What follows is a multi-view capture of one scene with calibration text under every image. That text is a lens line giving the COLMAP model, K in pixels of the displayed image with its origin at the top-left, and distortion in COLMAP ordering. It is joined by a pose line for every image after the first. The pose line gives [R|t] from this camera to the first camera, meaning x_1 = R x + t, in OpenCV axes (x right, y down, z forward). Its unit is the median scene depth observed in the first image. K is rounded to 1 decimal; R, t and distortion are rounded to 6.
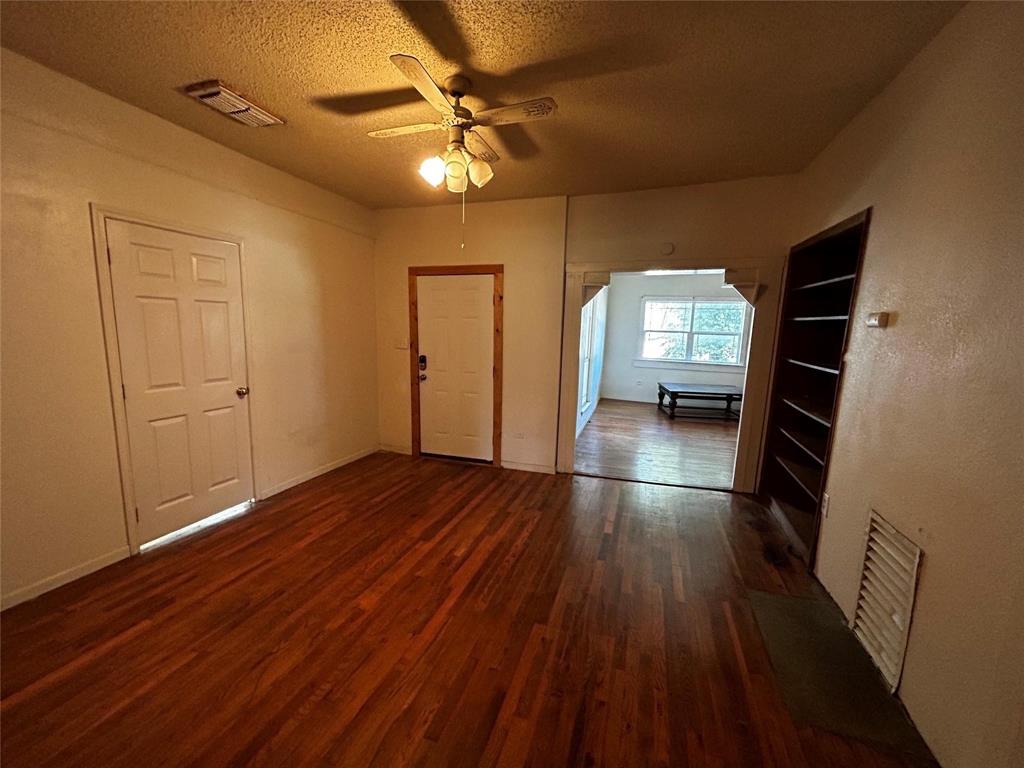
lens RADIAL K [[414.1, 0, 512.1], [0, 414.1, 385.7], [0, 0, 1]] dist [0.001585, 0.000040]
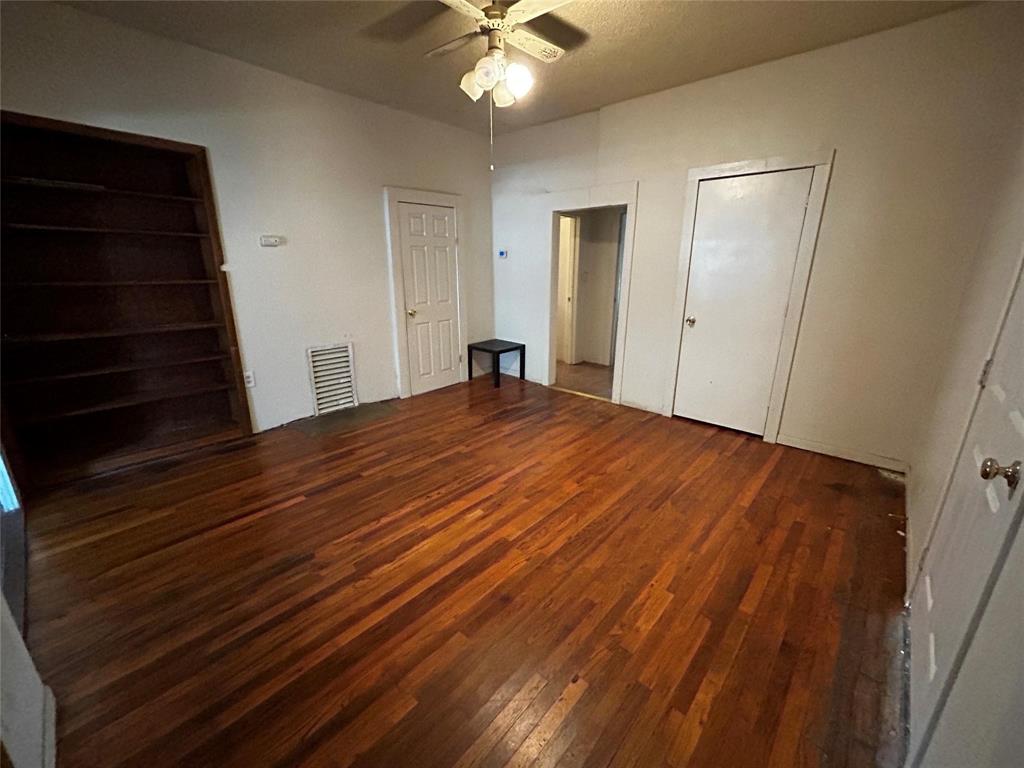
lens RADIAL K [[414.1, 0, 512.6], [0, 414.1, 383.5], [0, 0, 1]] dist [0.001585, 0.000040]
pose [[-0.914132, -0.143660, 0.379109, -0.490510], [0.031599, 0.907020, 0.419901, -0.217203], [-0.404182, 0.395824, -0.824597, 1.580724]]
